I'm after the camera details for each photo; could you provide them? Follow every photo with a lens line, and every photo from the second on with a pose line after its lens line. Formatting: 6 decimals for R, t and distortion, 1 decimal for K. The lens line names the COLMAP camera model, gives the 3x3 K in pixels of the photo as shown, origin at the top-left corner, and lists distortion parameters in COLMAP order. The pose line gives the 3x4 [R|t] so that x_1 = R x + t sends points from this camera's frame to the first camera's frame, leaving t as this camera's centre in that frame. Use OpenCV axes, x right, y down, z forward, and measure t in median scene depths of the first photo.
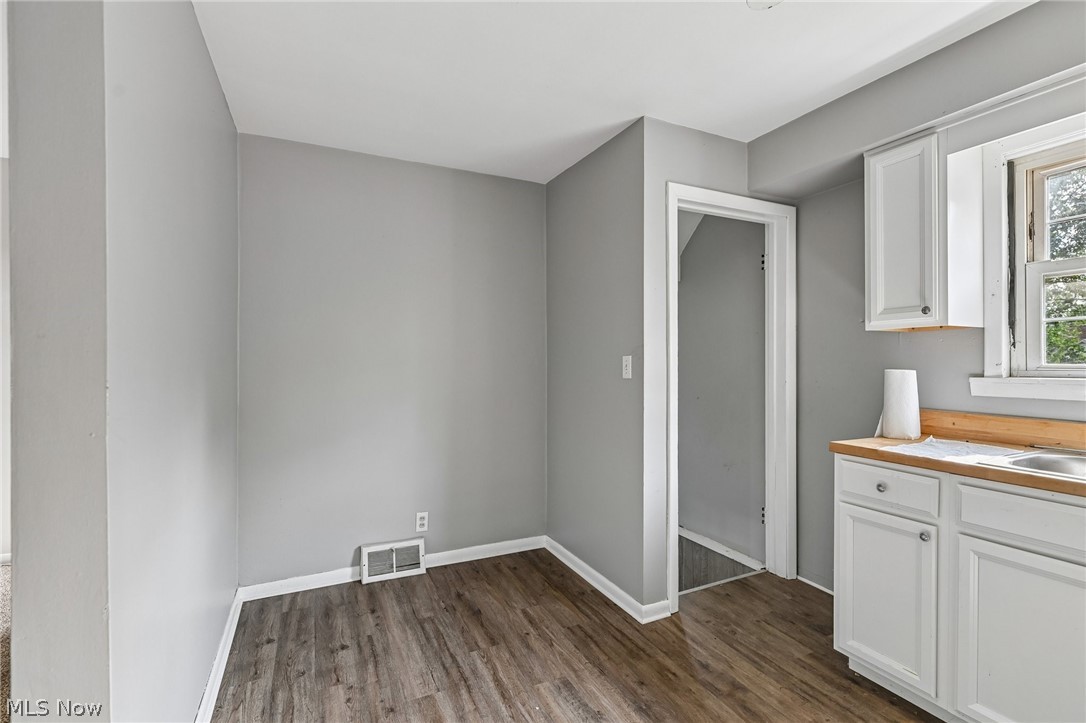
lens RADIAL K [[490.1, 0, 536.7], [0, 490.1, 361.8], [0, 0, 1]] dist [-0.001563, -0.003823]
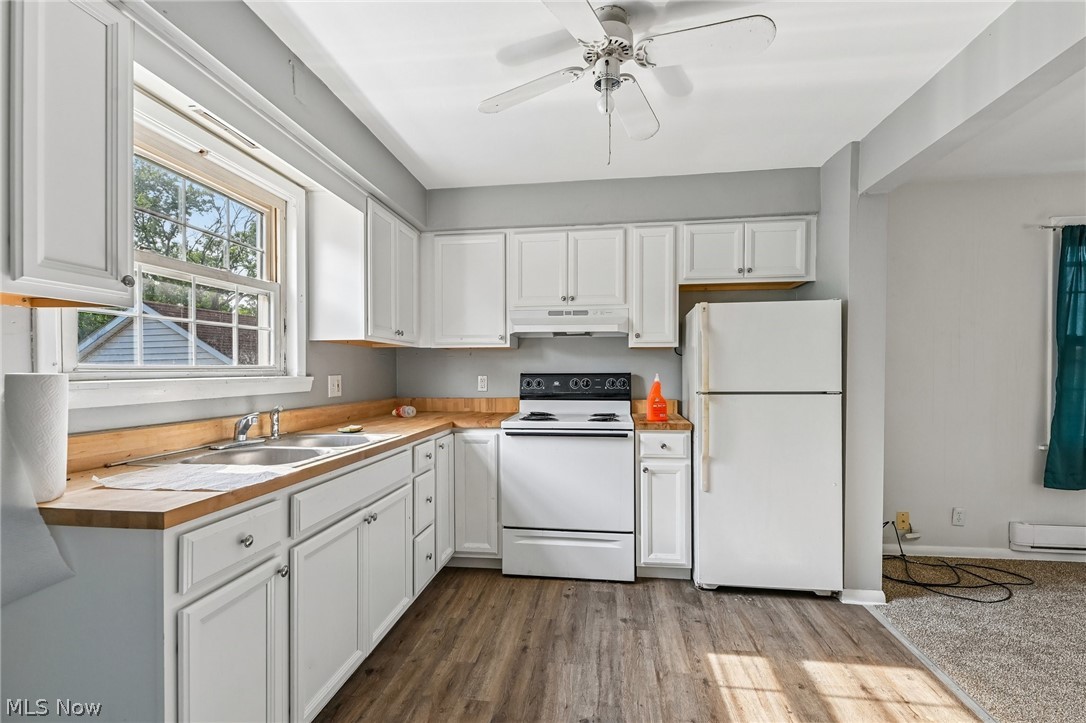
lens RADIAL K [[490.1, 0, 535.2], [0, 490.1, 373.8], [0, 0, 1]] dist [-0.001563, -0.003823]
pose [[-0.837977, -0.010594, 0.545602, -0.013715], [-0.006559, 0.999935, 0.009342, 0.007824], [-0.545666, 0.004250, -0.837992, 1.168986]]
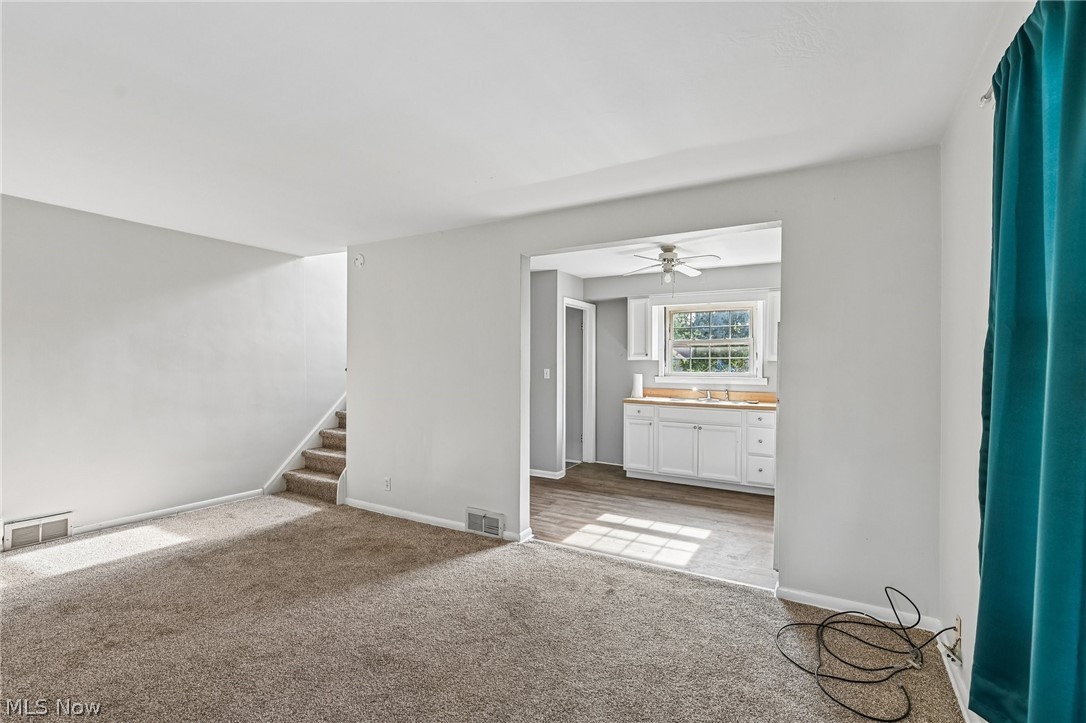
lens RADIAL K [[490.1, 0, 538.5], [0, 490.1, 364.2], [0, 0, 1]] dist [-0.001563, -0.003823]
pose [[0.829337, 0.004666, 0.558730, -1.390829], [-0.005284, 0.999986, -0.000509, -0.038991], [-0.558724, -0.002530, 0.829350, -1.099121]]
